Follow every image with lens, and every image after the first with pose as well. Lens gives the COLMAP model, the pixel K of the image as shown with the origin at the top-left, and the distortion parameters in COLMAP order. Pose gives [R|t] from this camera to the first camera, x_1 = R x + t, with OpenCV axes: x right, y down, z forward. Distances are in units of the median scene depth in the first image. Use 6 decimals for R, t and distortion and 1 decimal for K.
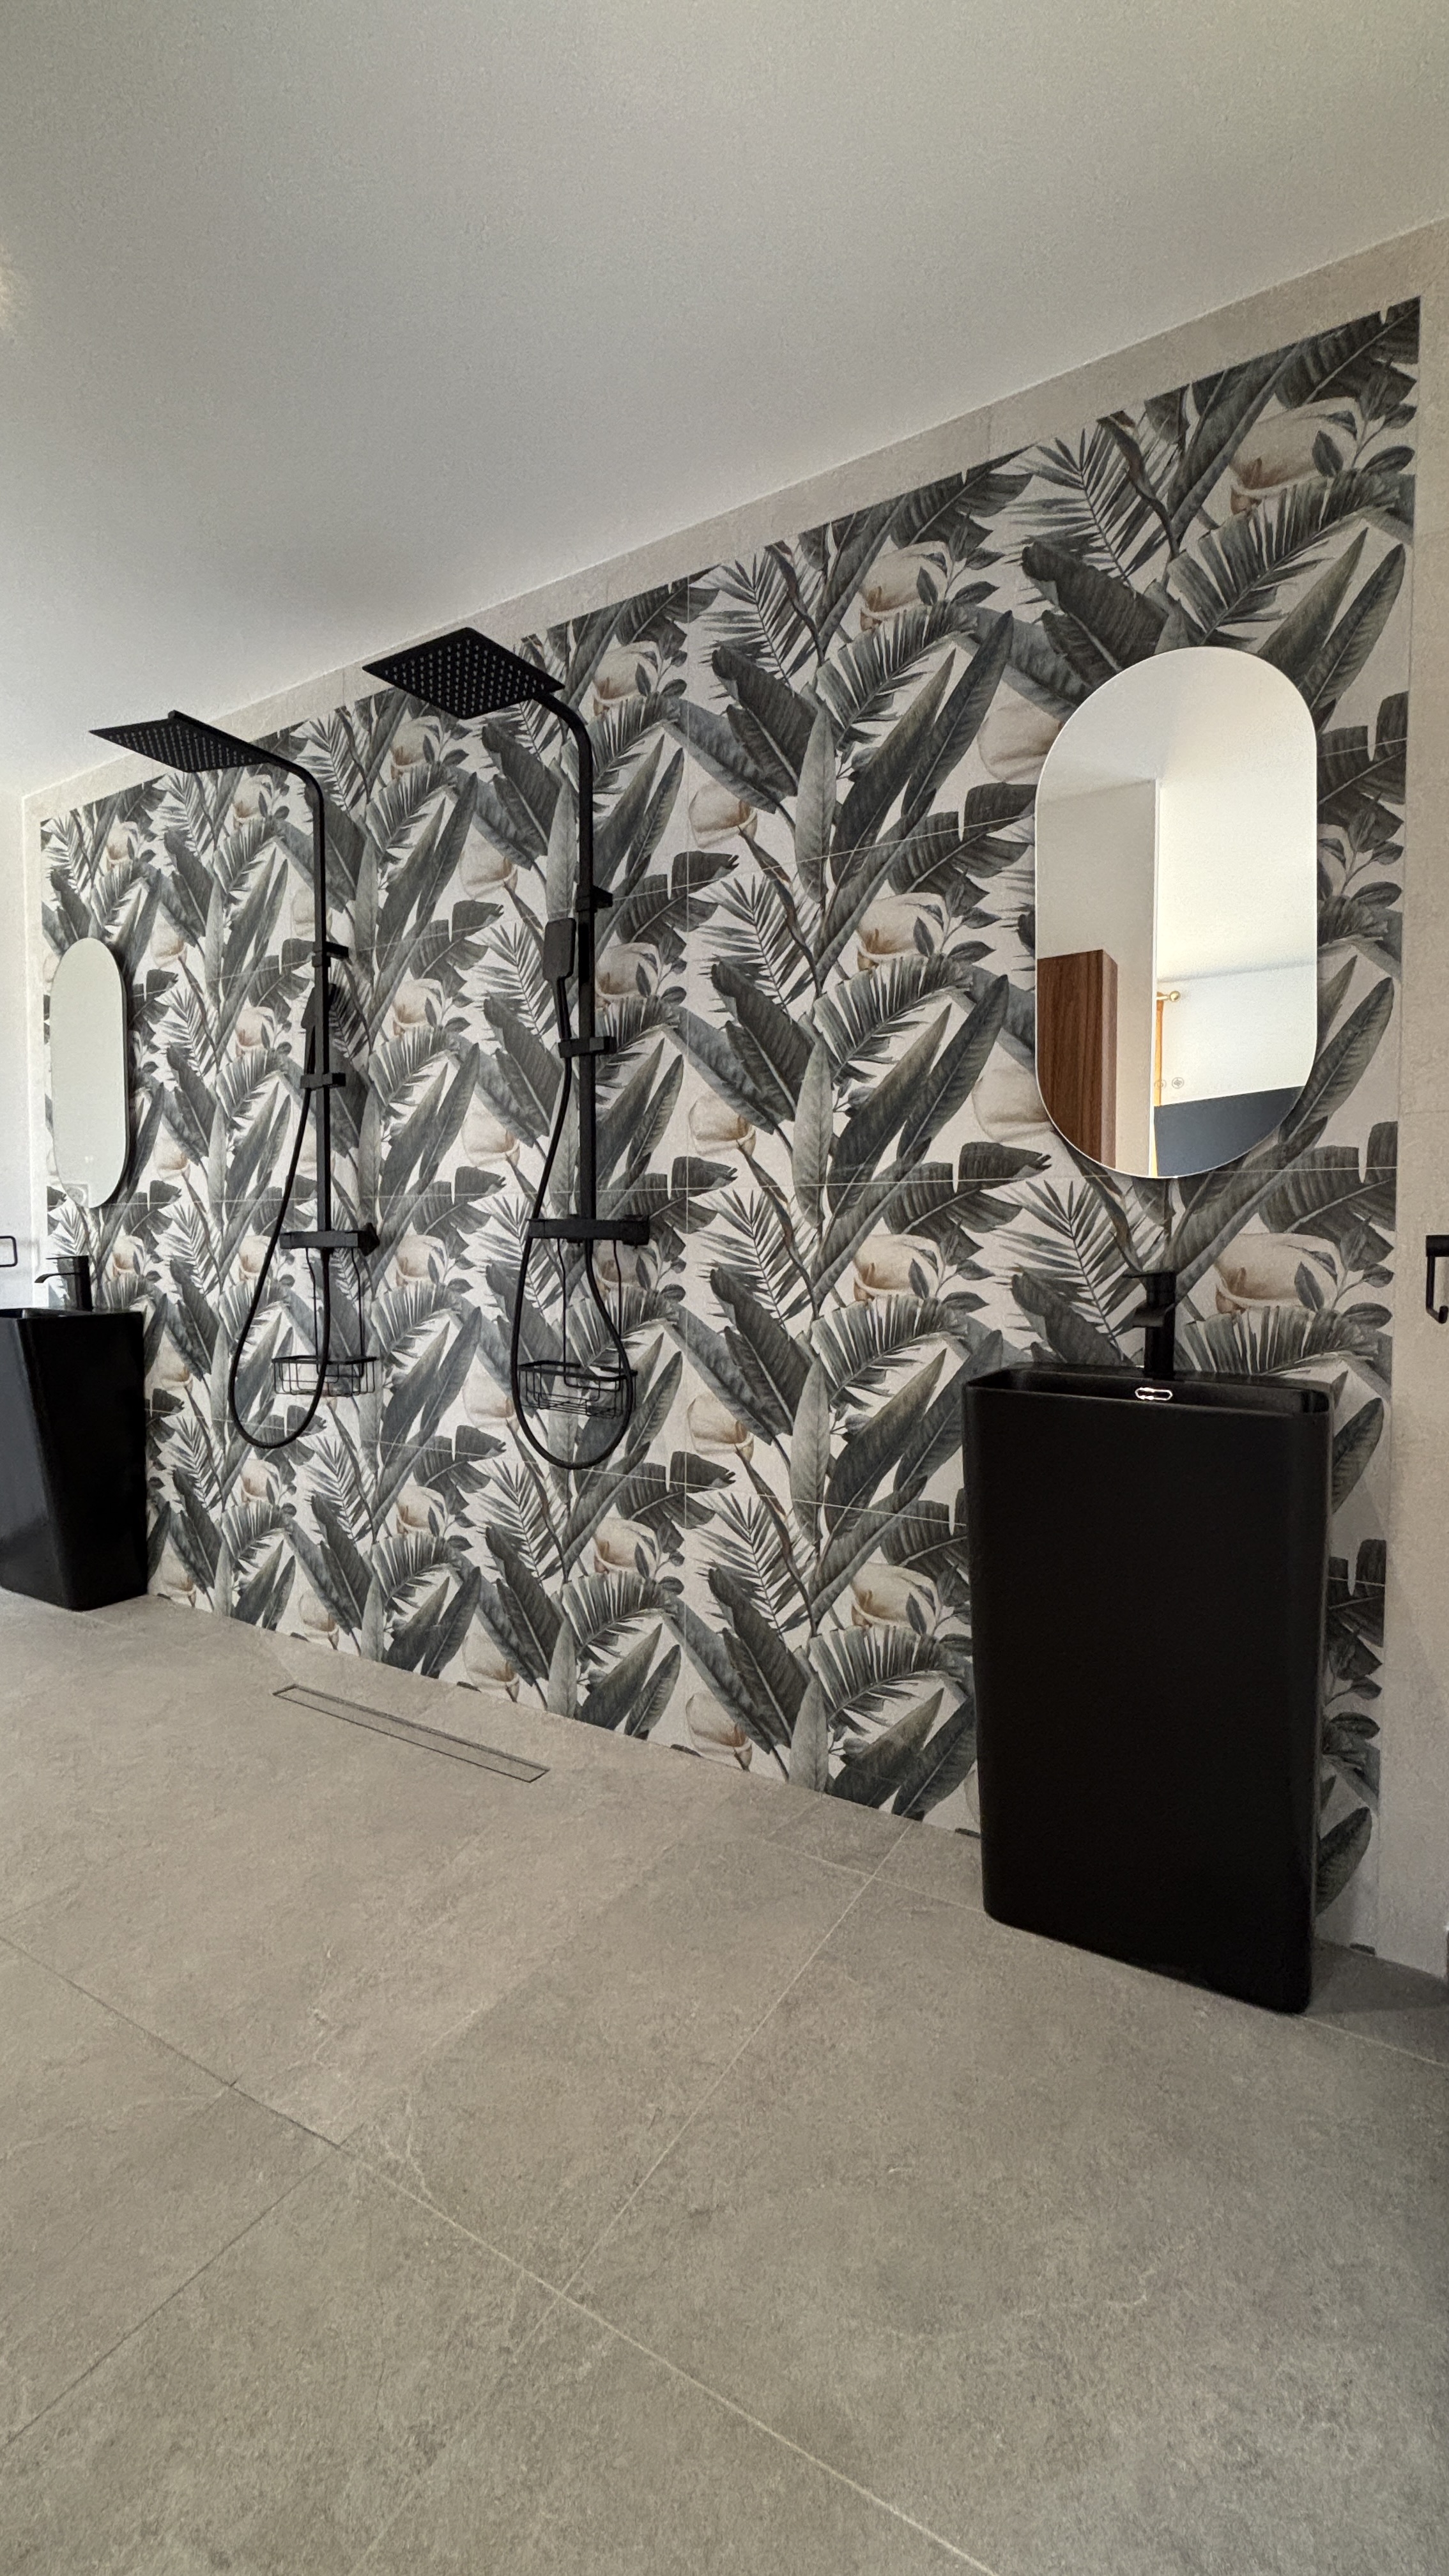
lens RADIAL K [[1048.4, 0, 707.2], [0, 1048.4, 1284.4], [0, 0, 1]] dist [-0.003659, -0.001082]
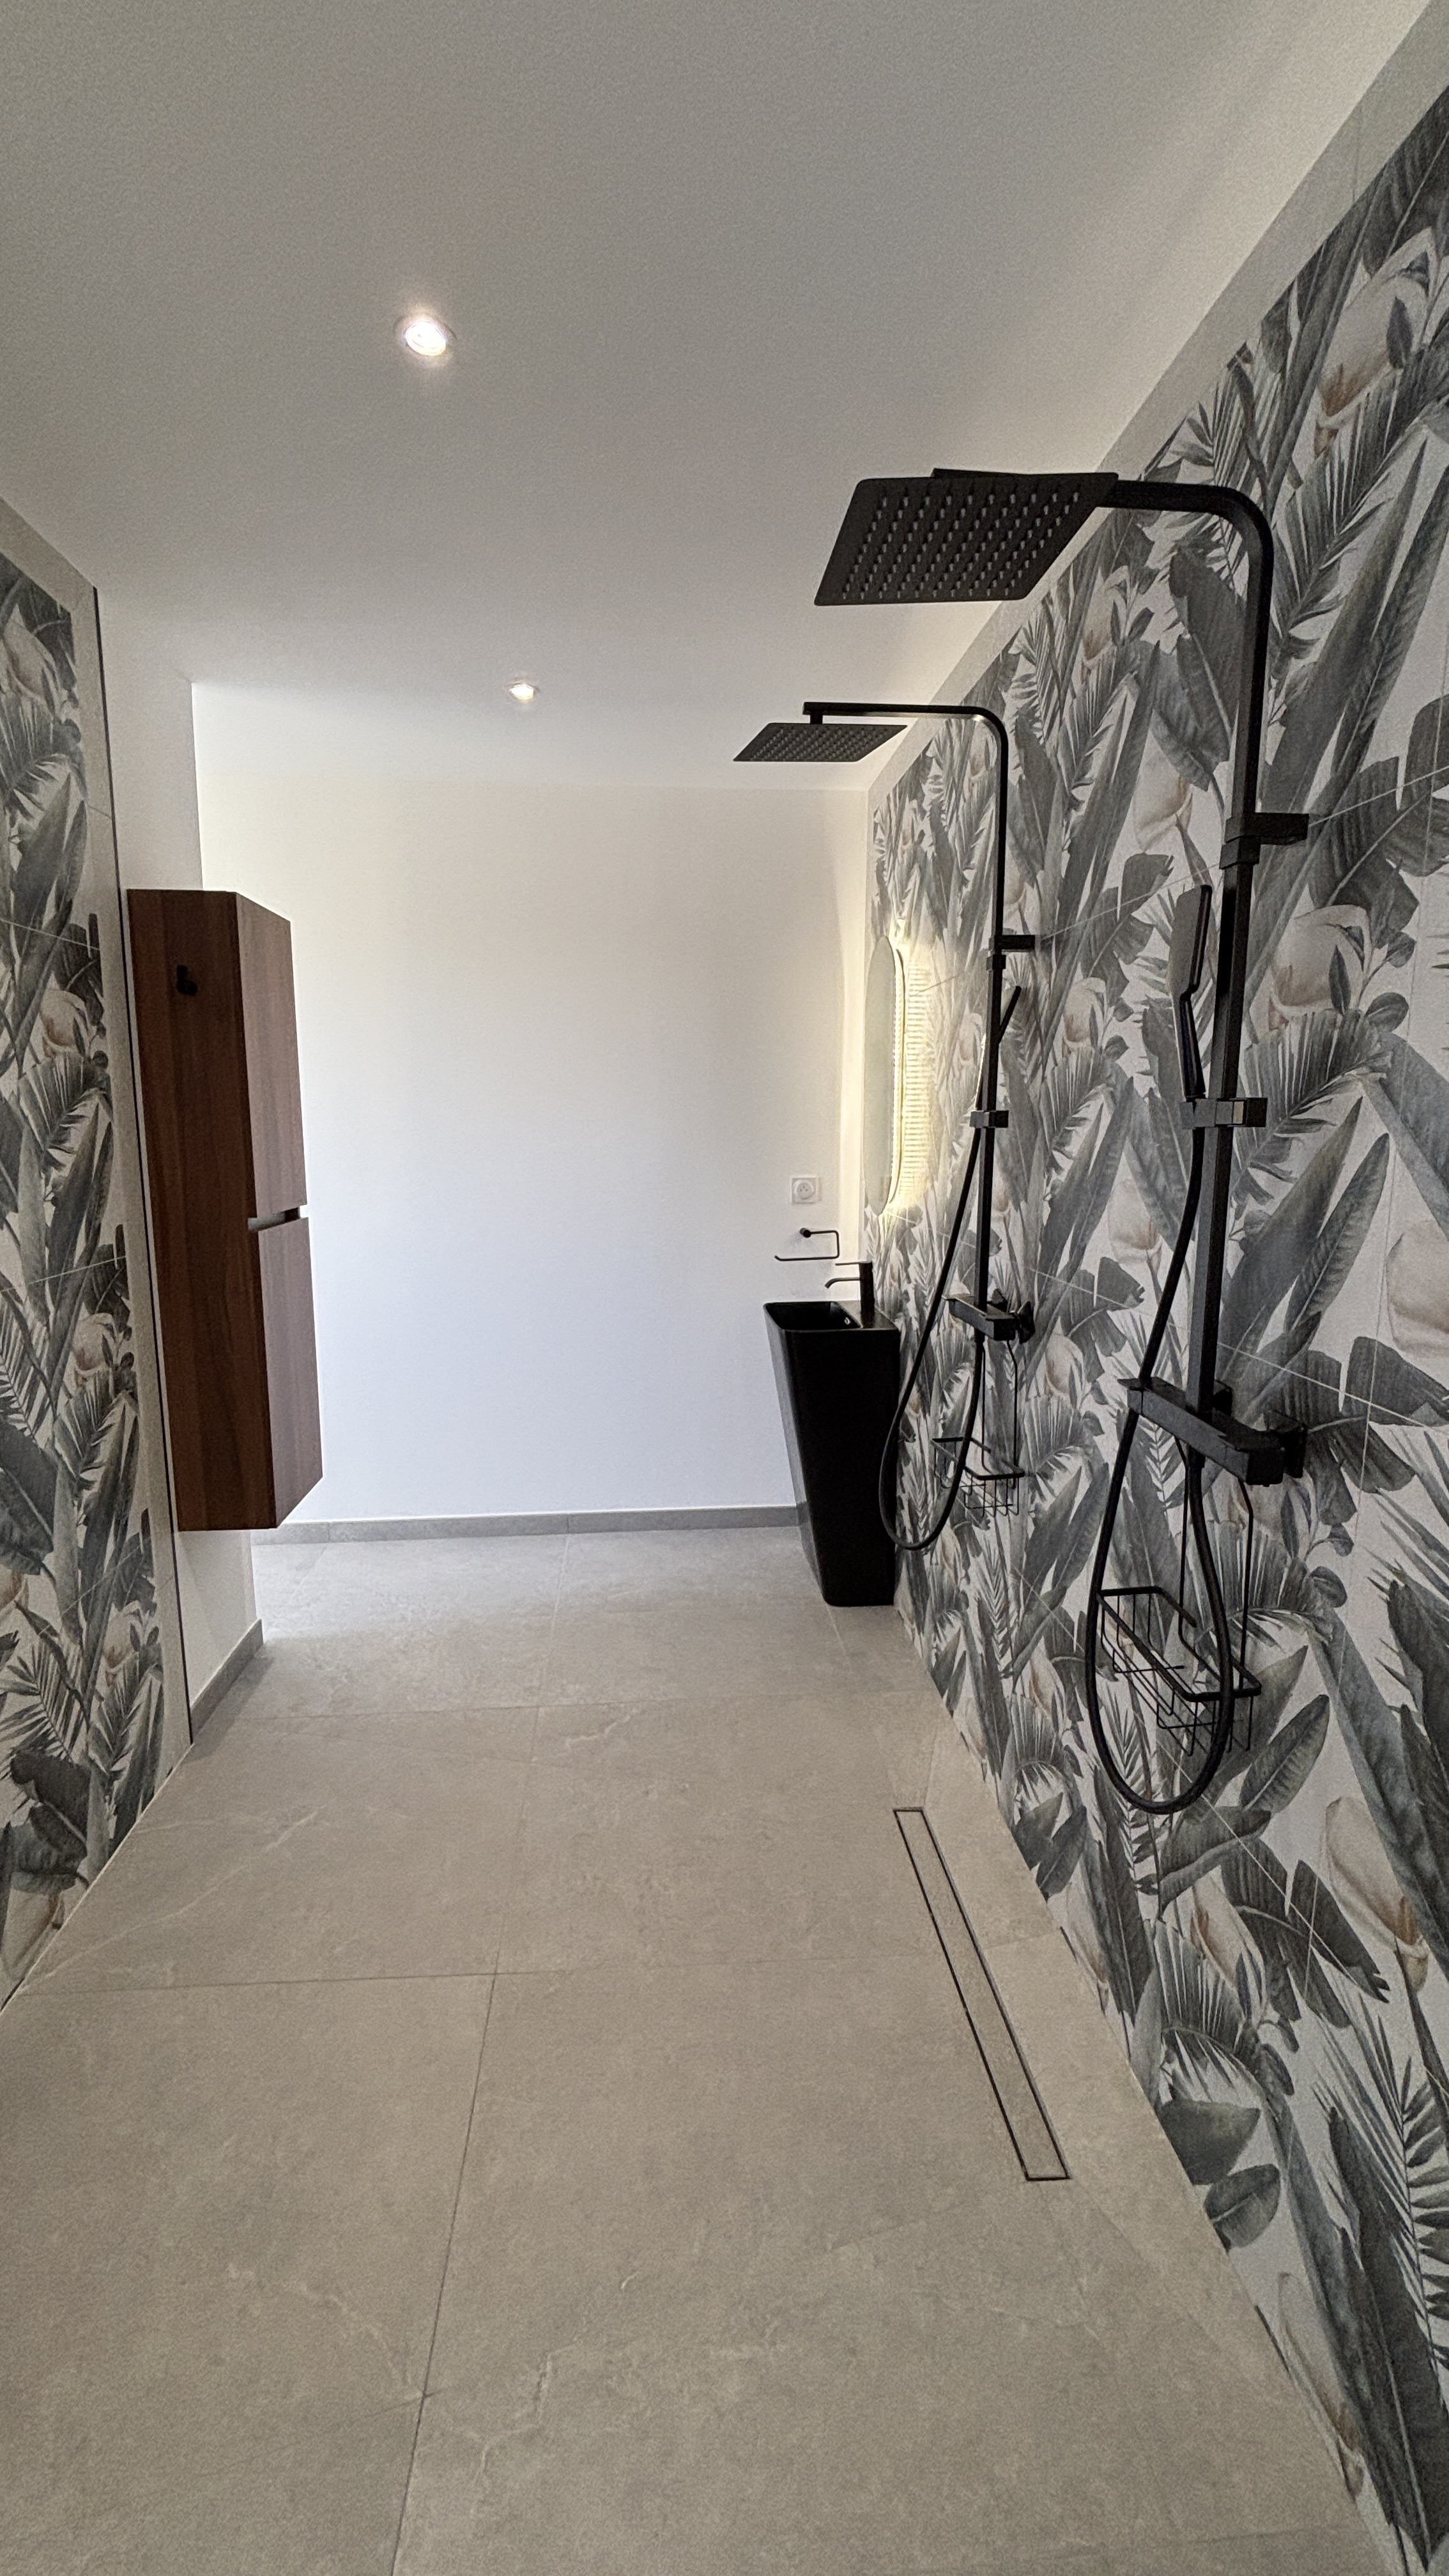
lens RADIAL K [[1048.4, 0, 718.0], [0, 1048.4, 1268.1], [0, 0, 1]] dist [-0.003659, -0.001082]
pose [[0.564099, 0.131567, -0.815158, 0.194062], [-0.051939, 0.990923, 0.123993, -0.191131], [0.824072, -0.027606, 0.565812, 0.440643]]
